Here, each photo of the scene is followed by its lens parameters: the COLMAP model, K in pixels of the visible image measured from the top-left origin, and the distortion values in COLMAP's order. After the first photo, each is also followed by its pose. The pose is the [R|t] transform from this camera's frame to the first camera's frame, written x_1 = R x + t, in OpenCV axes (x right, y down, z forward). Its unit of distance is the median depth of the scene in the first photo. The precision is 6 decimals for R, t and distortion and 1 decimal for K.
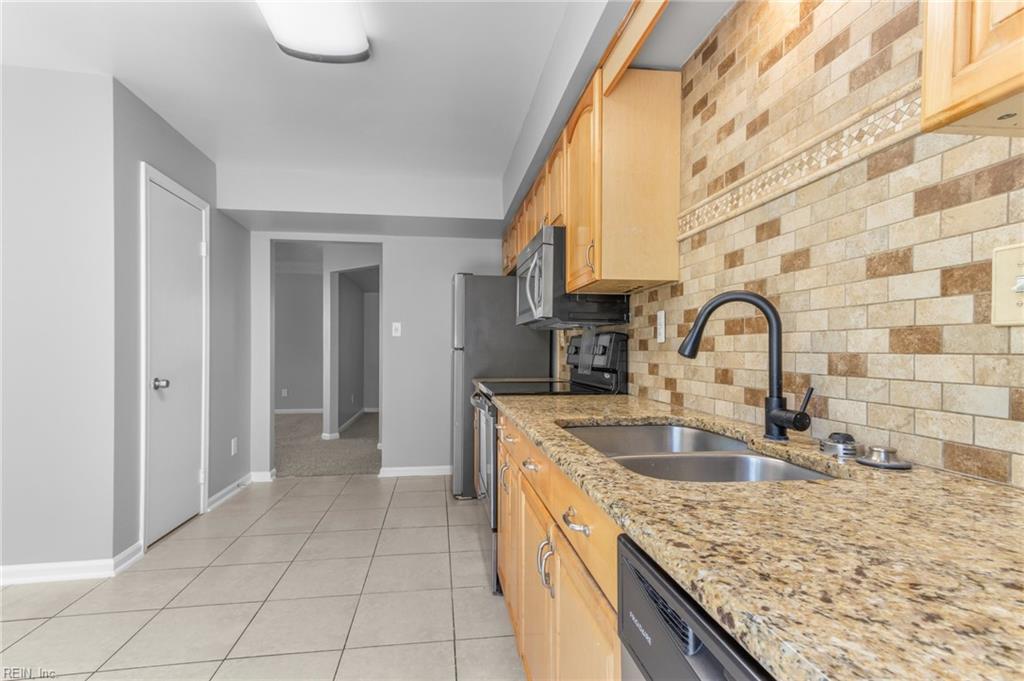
lens RADIAL K [[485.7, 0, 503.1], [0, 485.7, 354.7], [0, 0, 1]] dist [0.021710, -0.000300]
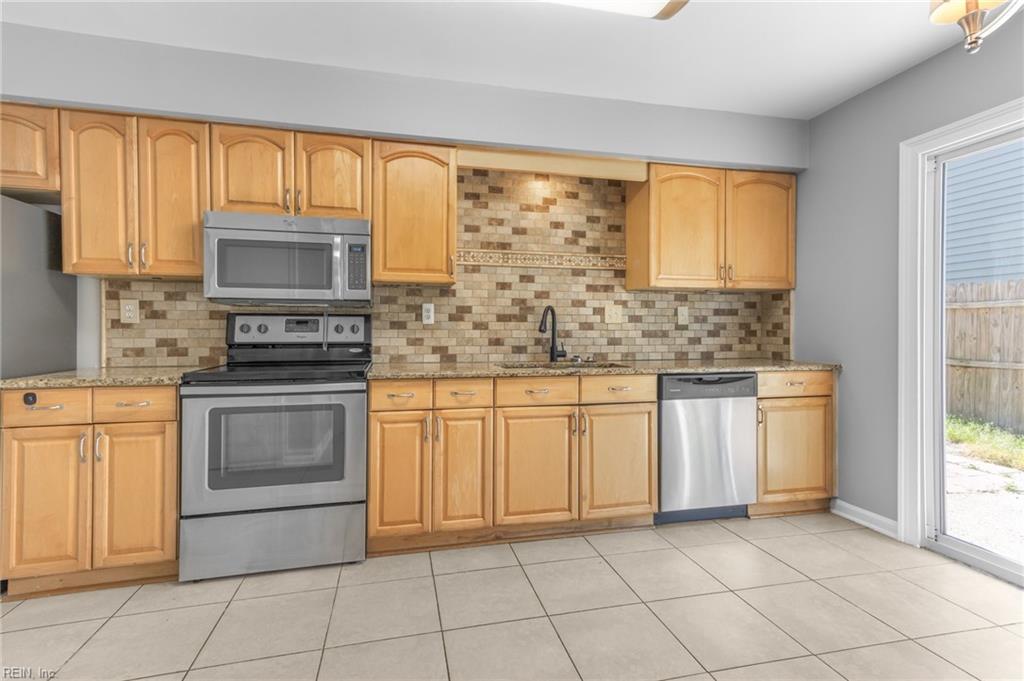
lens RADIAL K [[485.7, 0, 504.2], [0, 485.7, 333.5], [0, 0, 1]] dist [0.021710, -0.000300]
pose [[-0.091029, -0.011112, 0.995786, -1.759428], [0.007326, 0.999903, 0.011827, -0.016178], [-0.995821, 0.008371, -0.090938, 1.288458]]
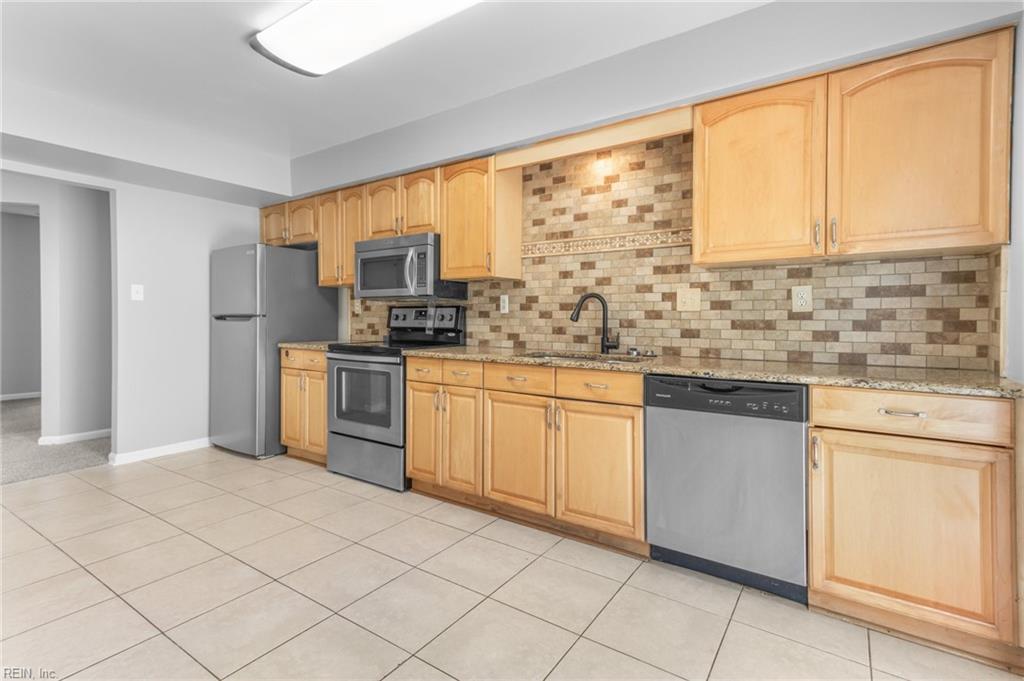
lens RADIAL K [[485.7, 0, 500.6], [0, 485.7, 324.9], [0, 0, 1]] dist [0.021710, -0.000300]
pose [[0.683427, -0.010450, 0.729944, -1.358256], [0.004176, 0.999937, 0.010405, -0.002233], [-0.730007, -0.004063, 0.683428, -0.249486]]
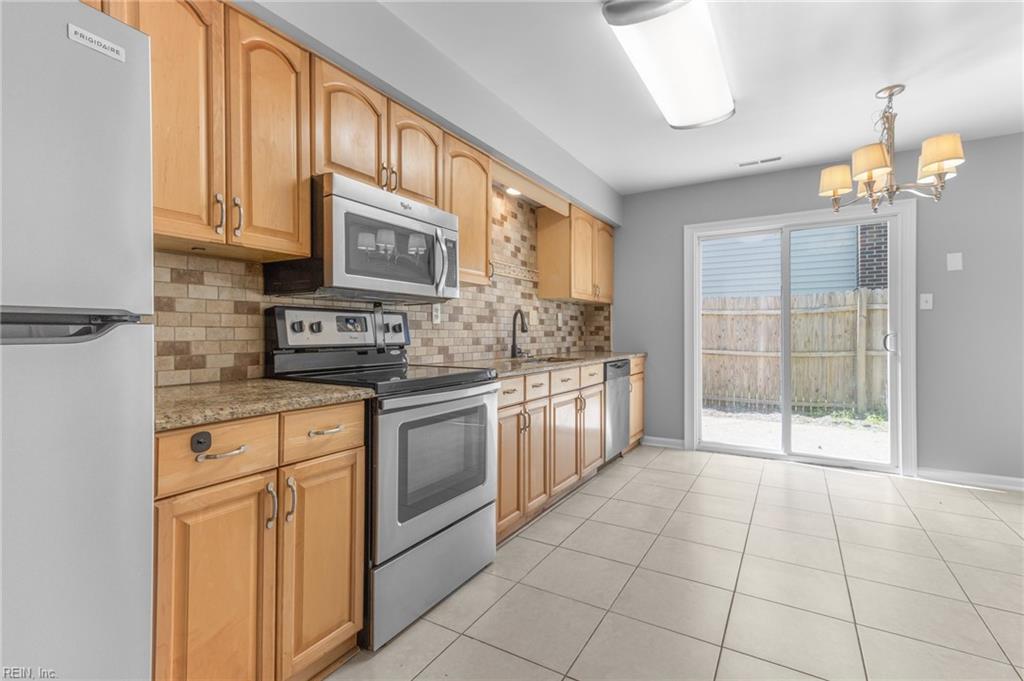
lens RADIAL K [[485.7, 0, 510.5], [0, 485.7, 332.0], [0, 0, 1]] dist [0.021710, -0.000300]
pose [[-0.786128, -0.002045, 0.618060, -1.125908], [0.003002, 0.999970, 0.007128, -0.014069], [-0.618056, 0.007459, -0.786098, 2.921614]]
